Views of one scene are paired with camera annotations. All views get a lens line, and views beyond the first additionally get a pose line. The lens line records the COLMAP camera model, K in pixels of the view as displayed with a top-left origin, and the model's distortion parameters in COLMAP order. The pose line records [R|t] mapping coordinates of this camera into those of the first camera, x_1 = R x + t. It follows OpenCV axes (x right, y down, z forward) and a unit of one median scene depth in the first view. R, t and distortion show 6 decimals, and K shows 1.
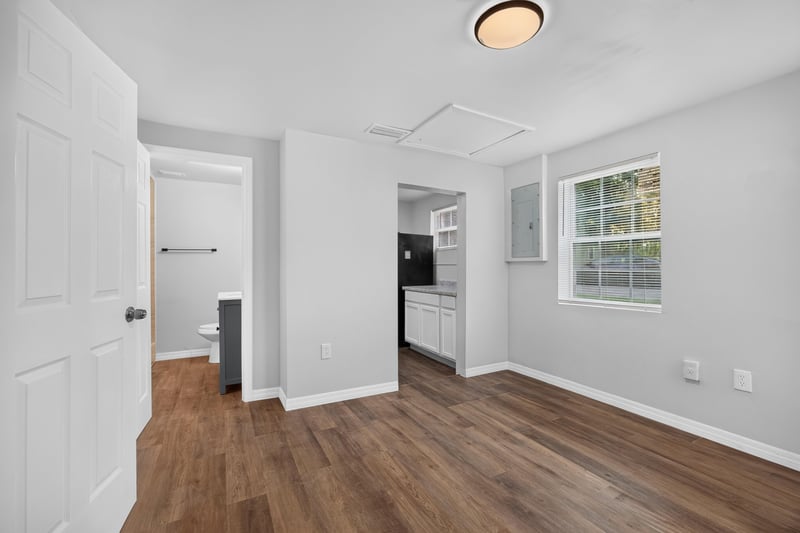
lens RADIAL K [[334.3, 0, 403.6], [0, 334.3, 267.3], [0, 0, 1]] dist [-0.024505, 0.011442]
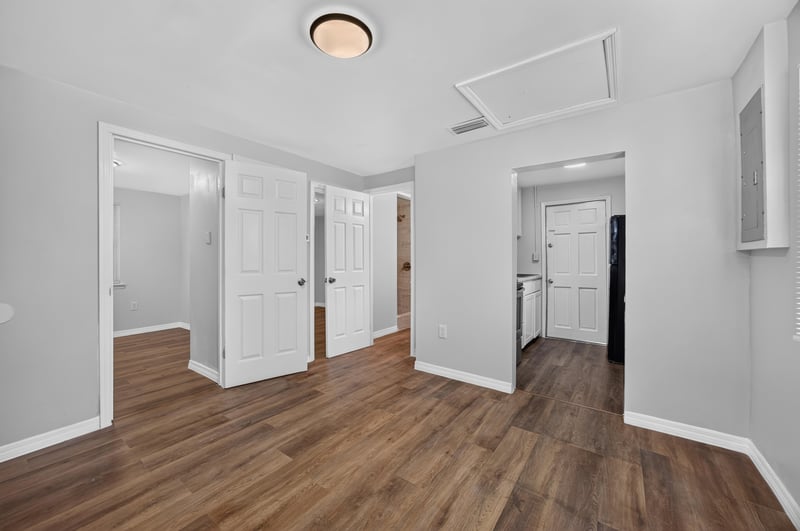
lens RADIAL K [[310.8, 0, 400.2], [0, 310.8, 261.1], [0, 0, 1]] dist [-0.008067, 0.000300]
pose [[0.426575, 0.003768, -0.904445, 0.740642], [-0.002733, 0.999992, 0.002877, -0.000188], [0.904448, 0.001245, 0.426582, 0.419074]]
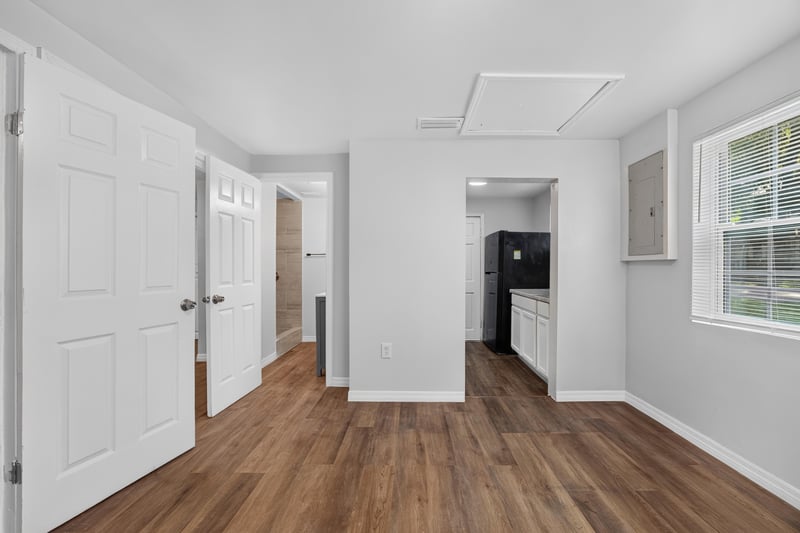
lens RADIAL K [[316.1, 0, 416.8], [0, 316.1, 269.2], [0, 0, 1]] dist [-0.032197, 0.014261]
pose [[0.881357, 0.000237, -0.472450, 0.328579], [0.001140, 0.999996, 0.002629, -0.000956], [0.472449, -0.002855, 0.881354, 0.201234]]
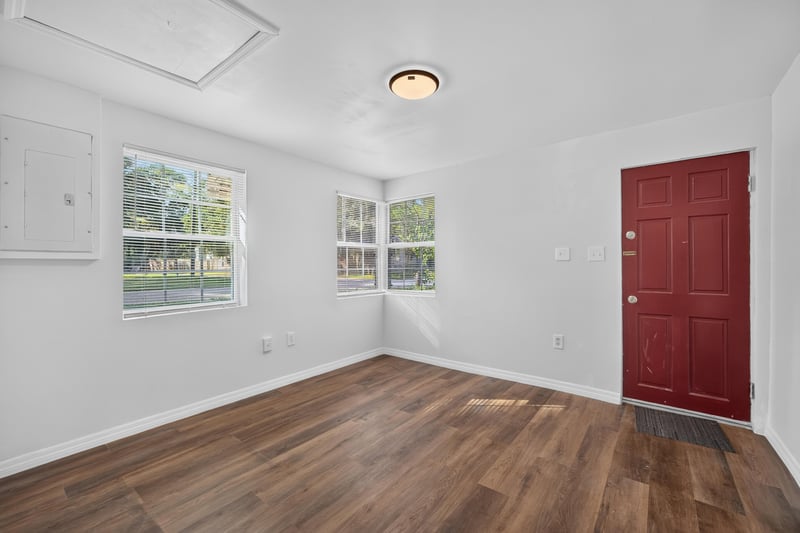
lens RADIAL K [[334.3, 0, 403.6], [0, 334.3, 267.3], [0, 0, 1]] dist [-0.024505, 0.011442]
pose [[-0.394245, -0.005453, 0.918989, -0.500827], [0.009016, 0.999911, 0.009801, -0.005263], [-0.918961, 0.012150, -0.394161, 0.884106]]
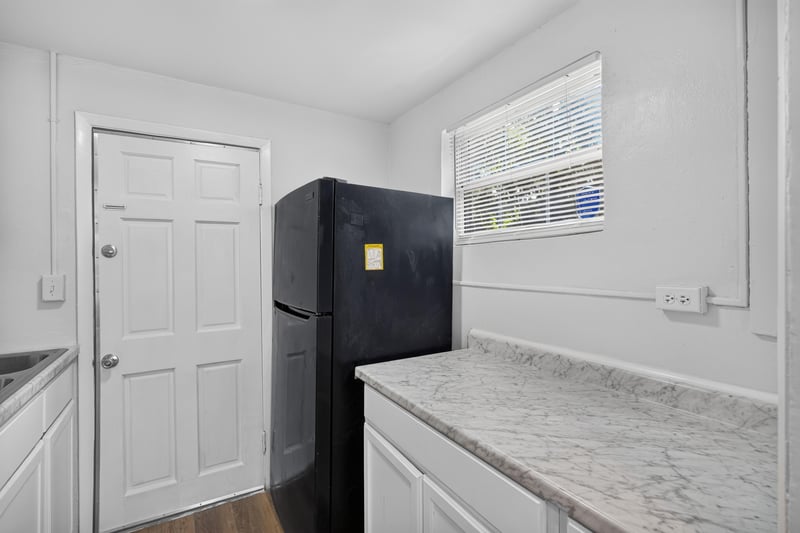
lens RADIAL K [[369.3, 0, 397.7], [0, 369.3, 259.3], [0, 0, 1]] dist [-0.028104, 0.018555]
pose [[0.999294, -0.007344, 0.036832, 0.039742], [0.007930, 0.999844, -0.015798, -0.055055], [-0.036710, 0.016079, 0.999197, 1.222262]]
